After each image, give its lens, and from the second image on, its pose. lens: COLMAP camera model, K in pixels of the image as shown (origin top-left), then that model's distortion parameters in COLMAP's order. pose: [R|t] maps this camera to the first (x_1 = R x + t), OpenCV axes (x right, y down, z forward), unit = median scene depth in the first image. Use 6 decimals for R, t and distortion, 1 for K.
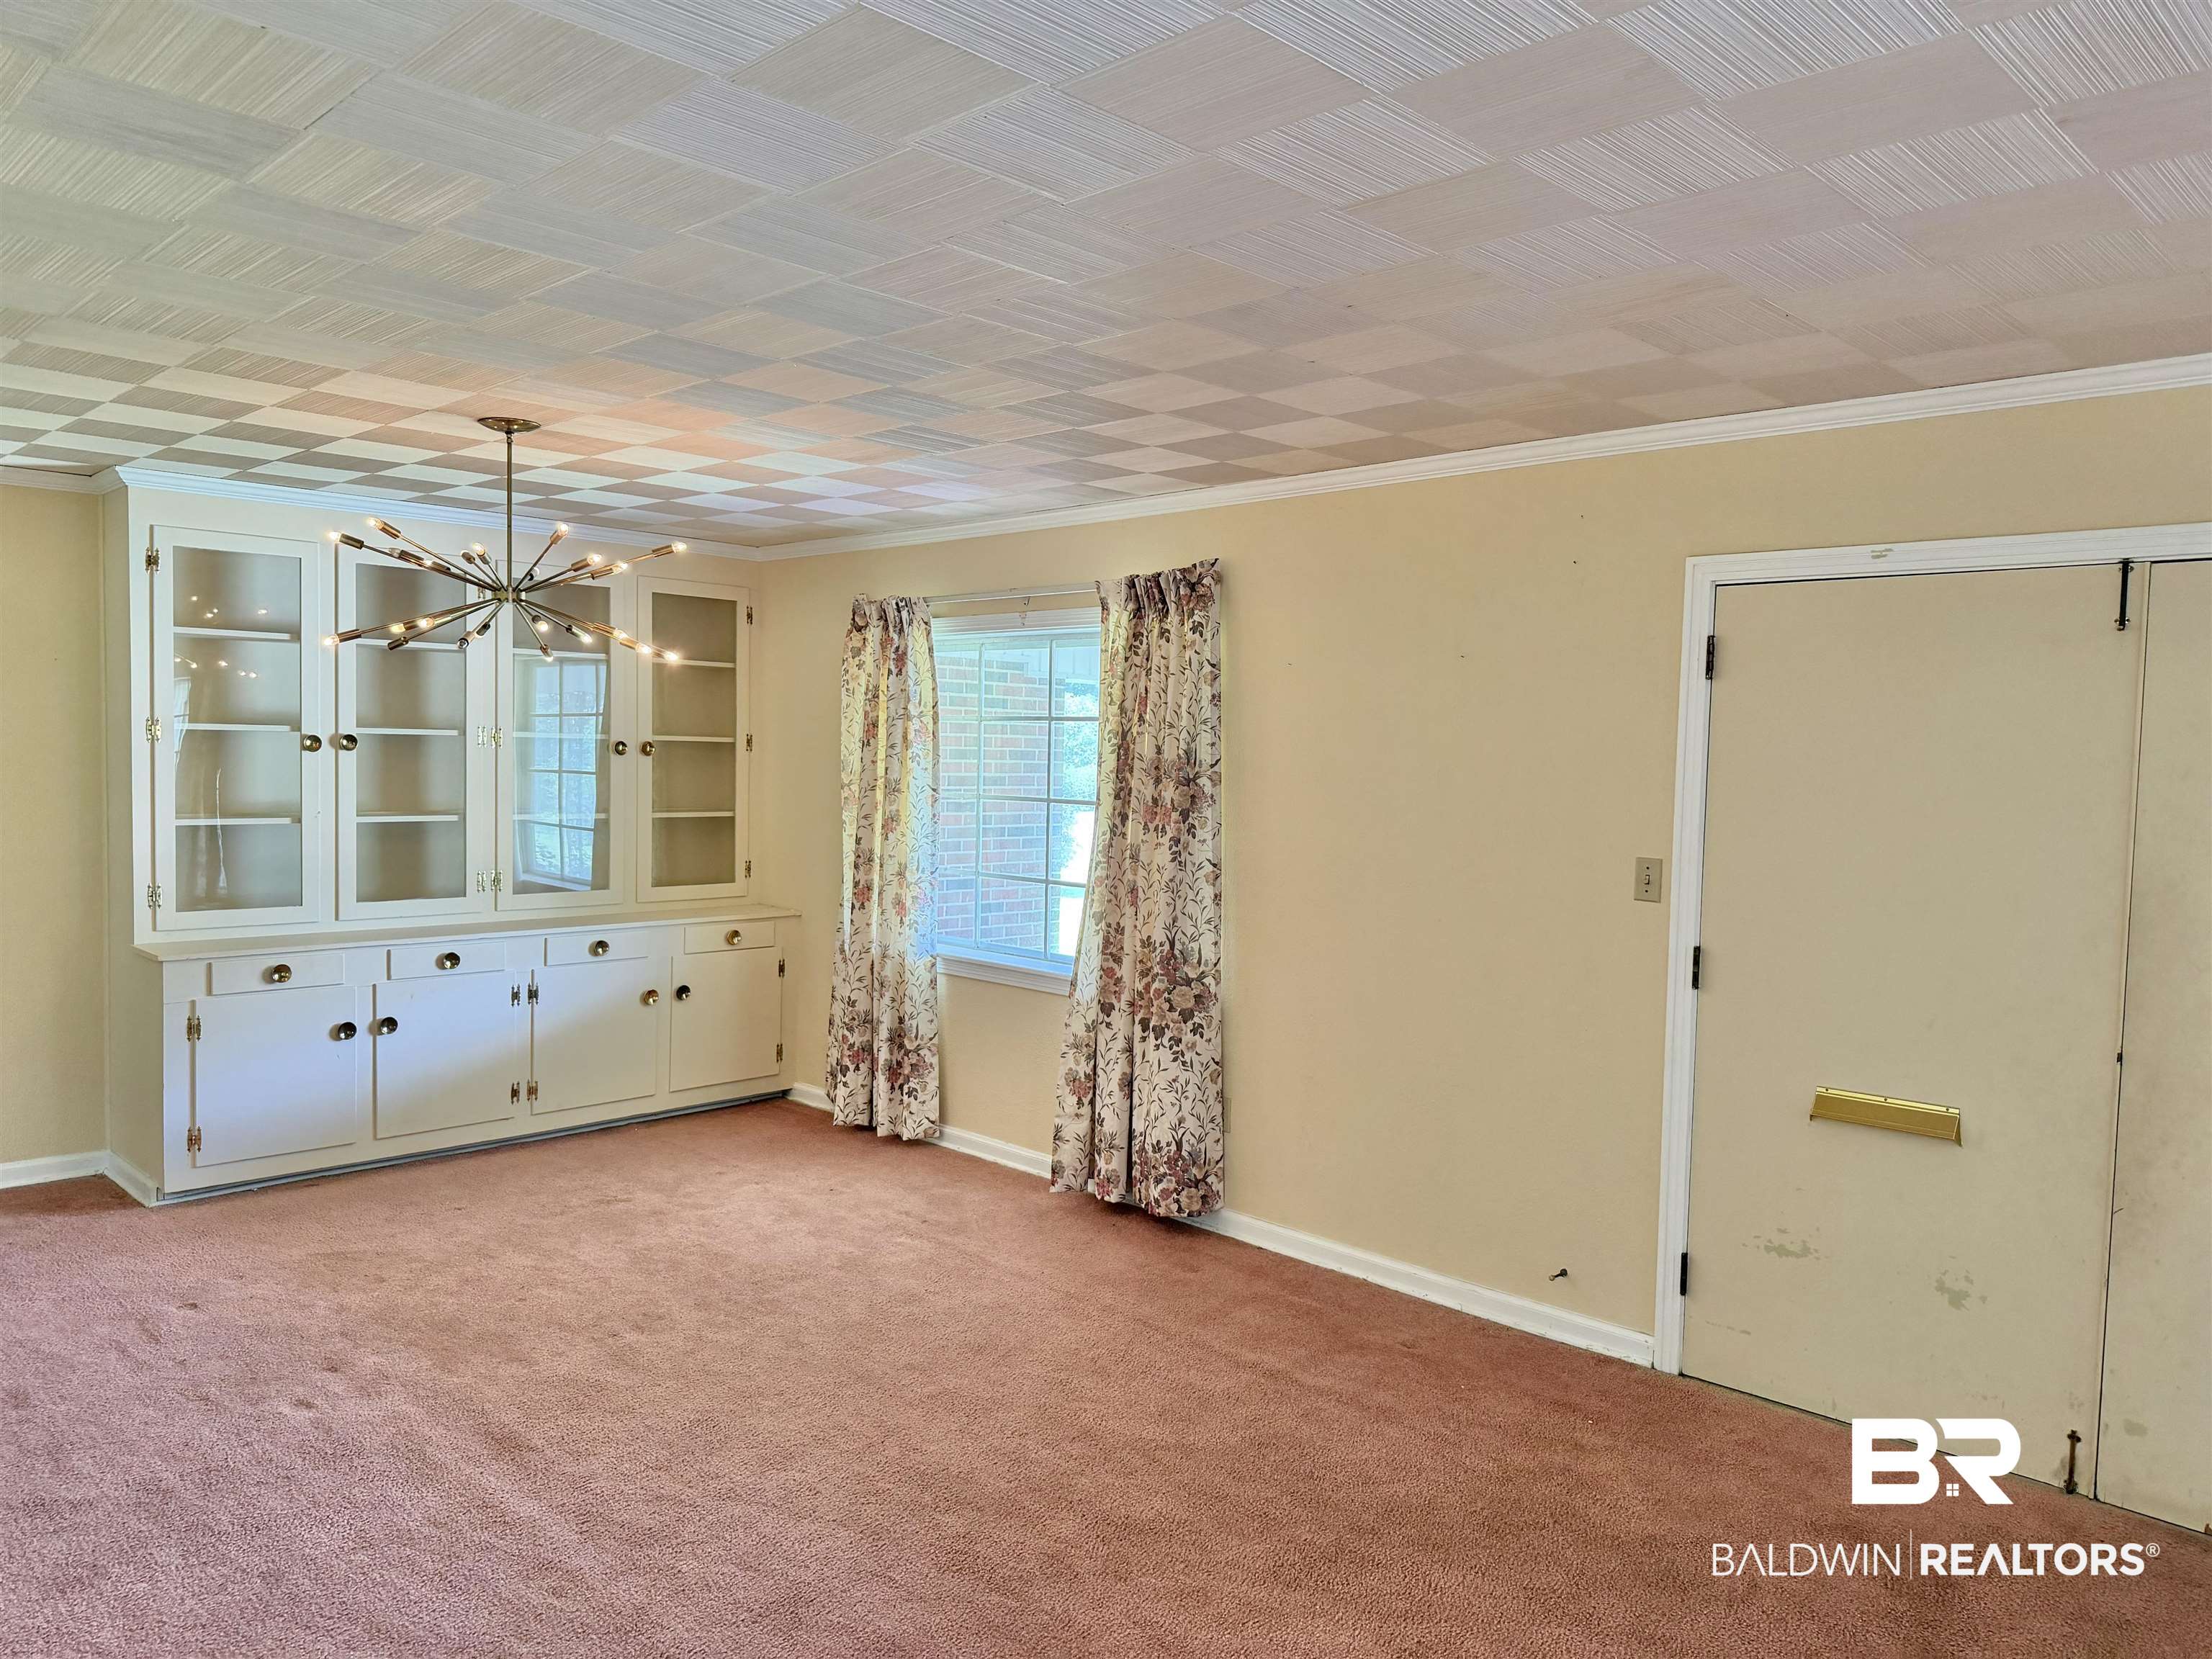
lens RADIAL K [[1561.0, 0, 1161.2], [0, 1561.0, 850.6], [0, 0, 1]] dist [0.064819, -0.084936]
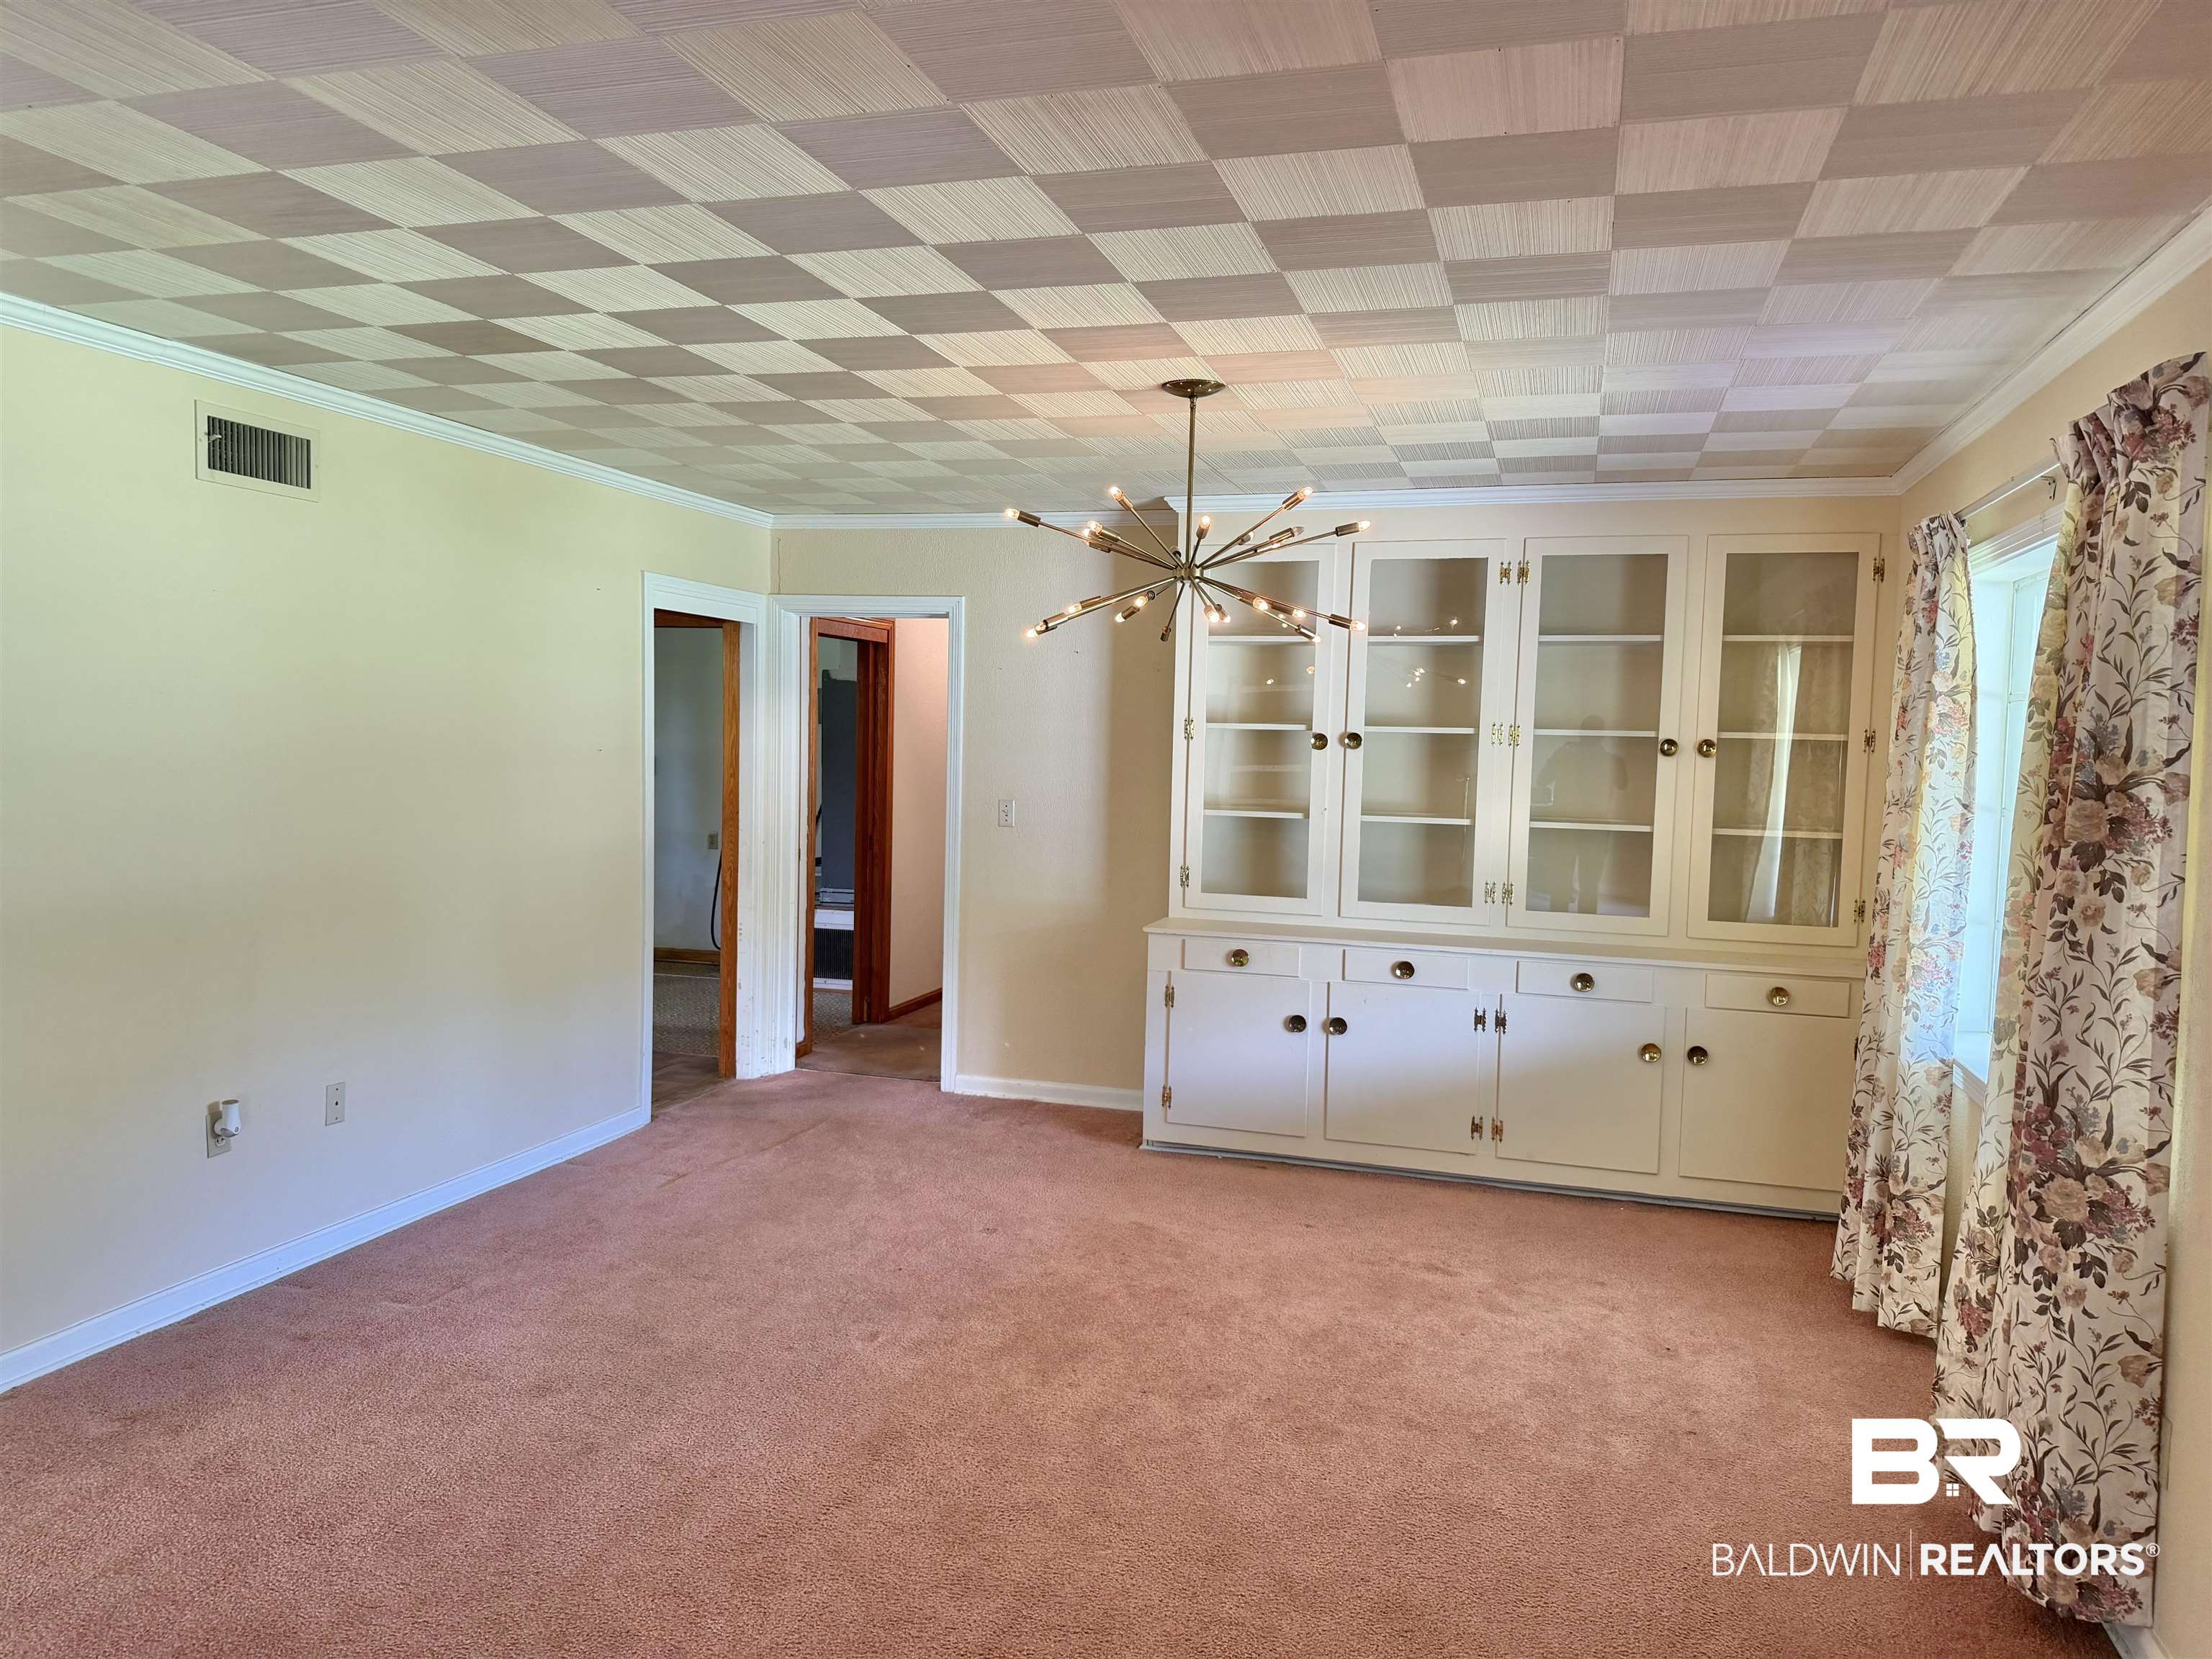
lens RADIAL K [[1561.0, 0, 1036.2], [0, 1561.0, 840.7], [0, 0, 1]] dist [0.064819, -0.084936]
pose [[0.434894, 0.050063, -0.899089, 0.314360], [-0.070509, 0.997281, 0.021425, -0.012984], [0.897717, 0.054076, 0.437241, 0.417834]]
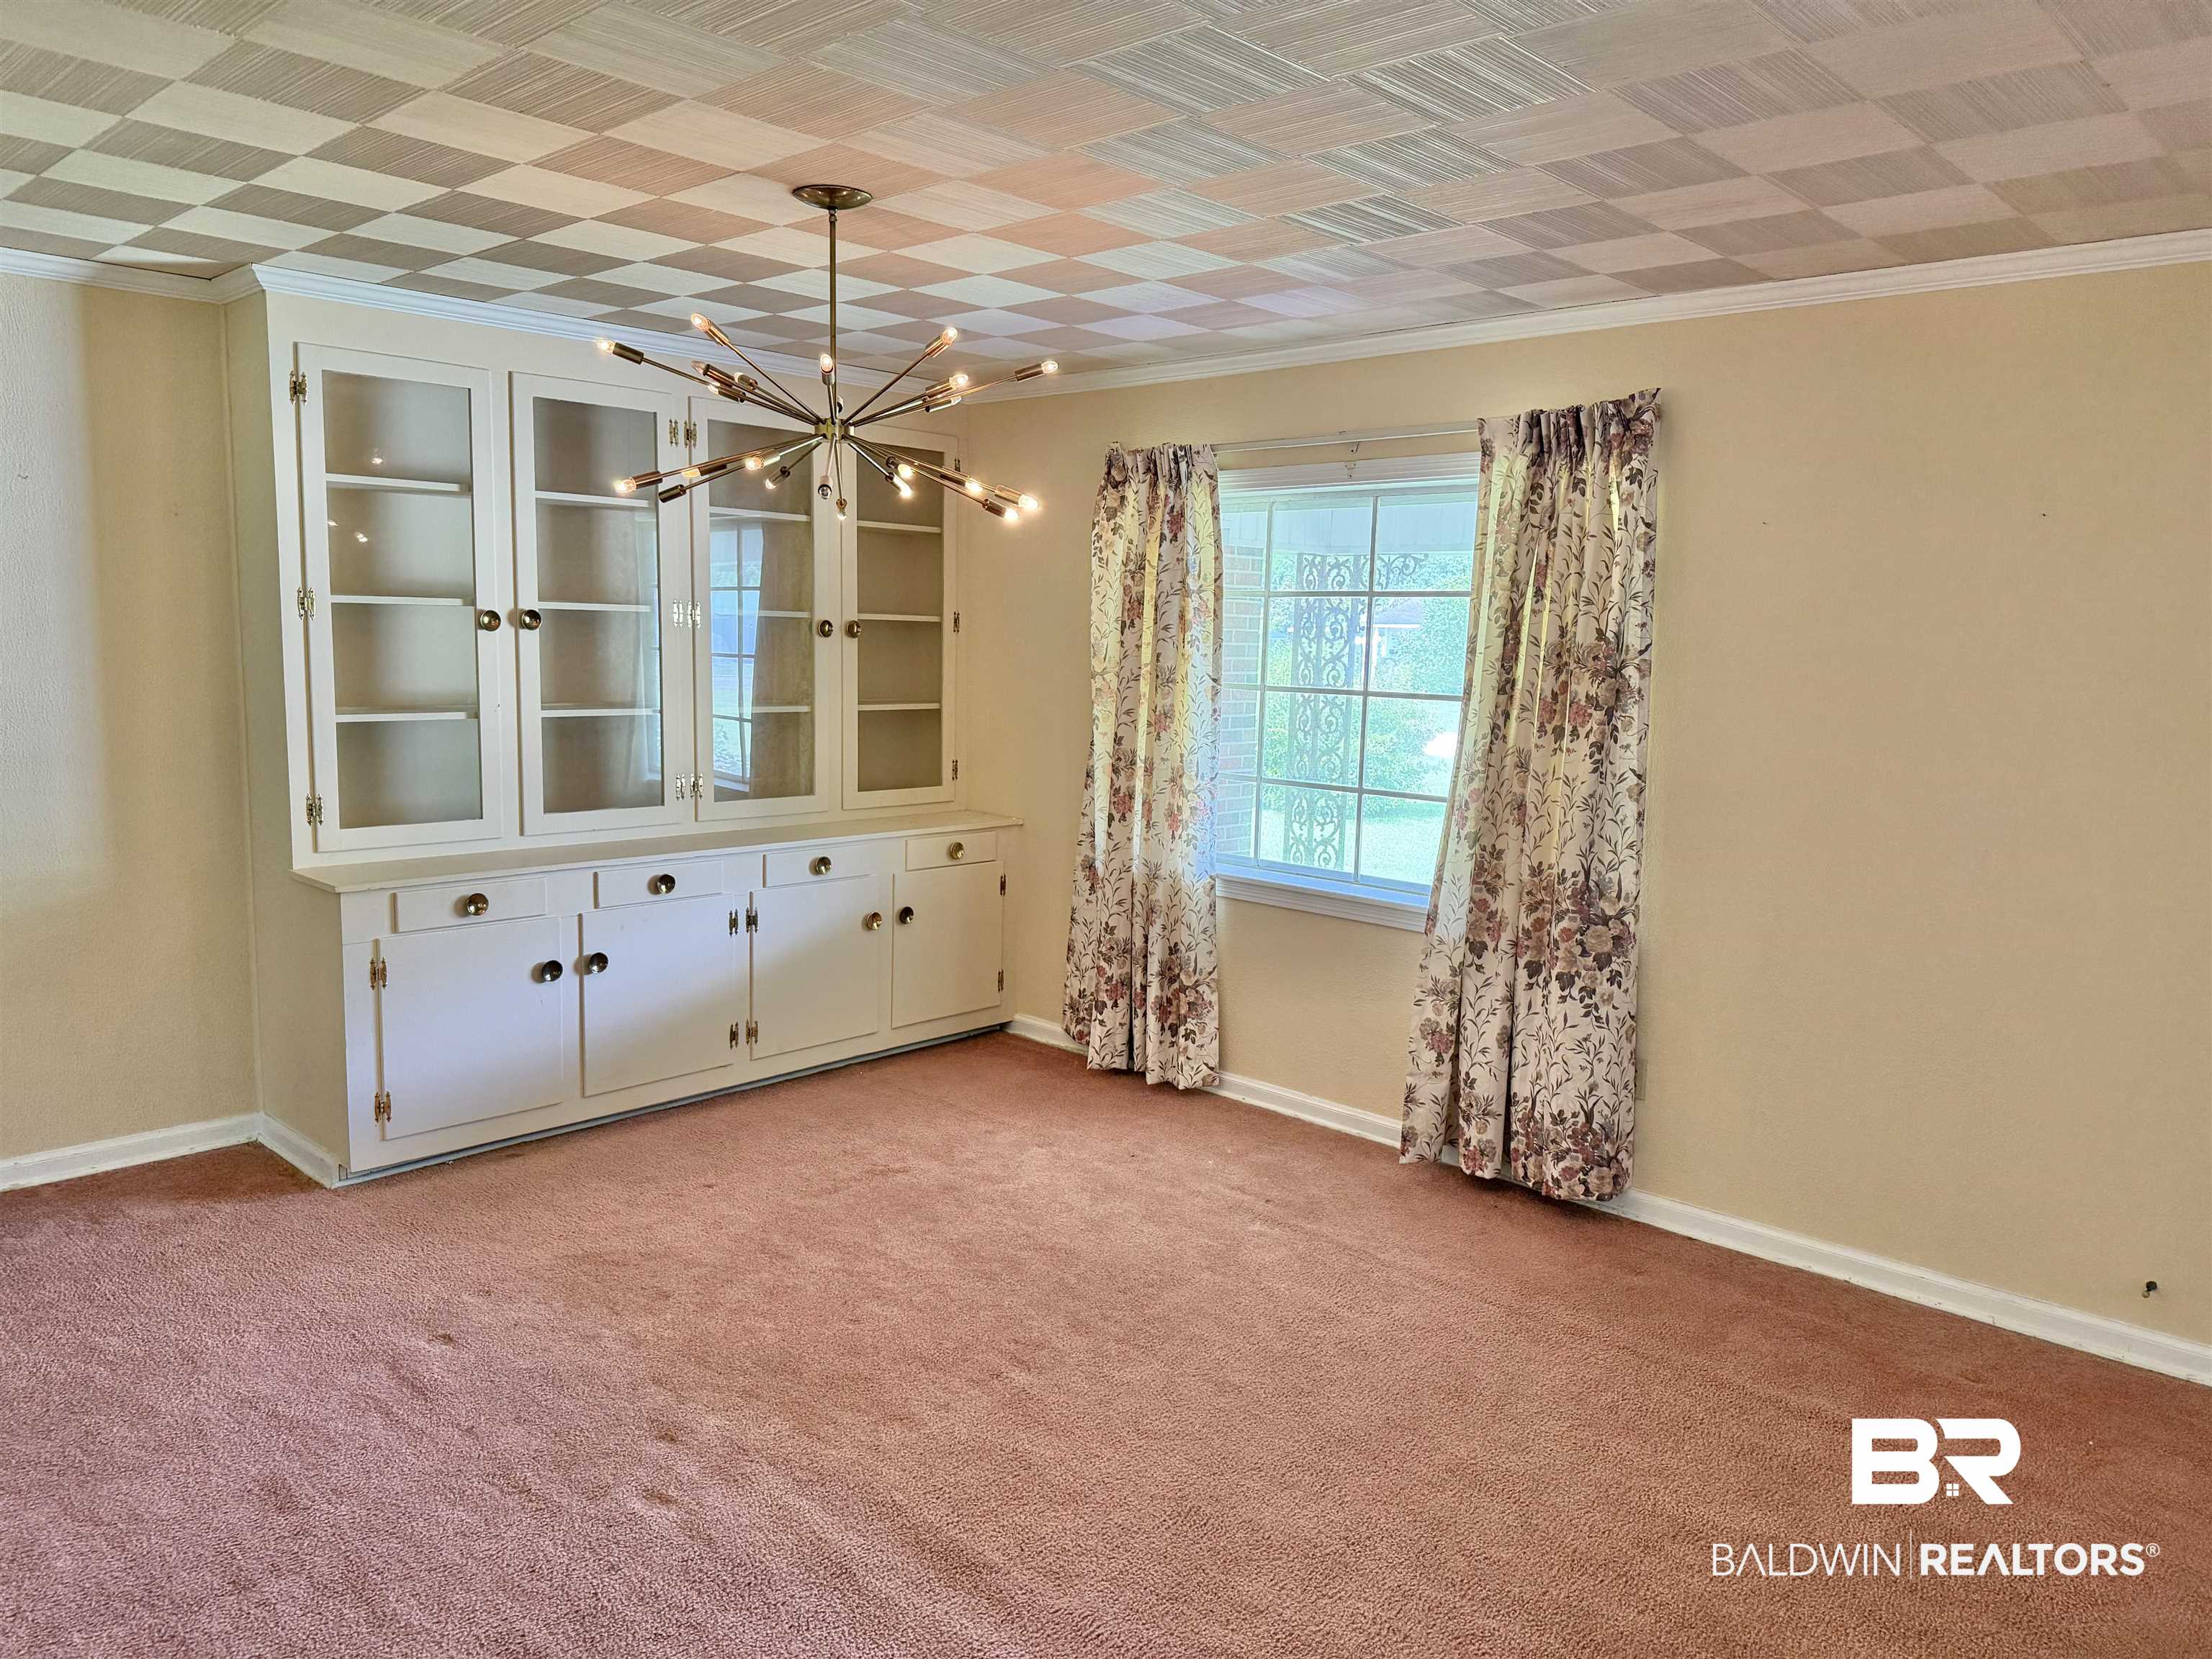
lens RADIAL K [[1561.0, 0, 1189.0], [0, 1561.0, 866.8], [0, 0, 1]] dist [0.064819, -0.084936]
pose [[0.999856, 0.000301, 0.016972, -0.200061], [-0.001773, 0.996230, 0.086734, -0.013361], [-0.016882, -0.086752, 0.996087, 0.178669]]
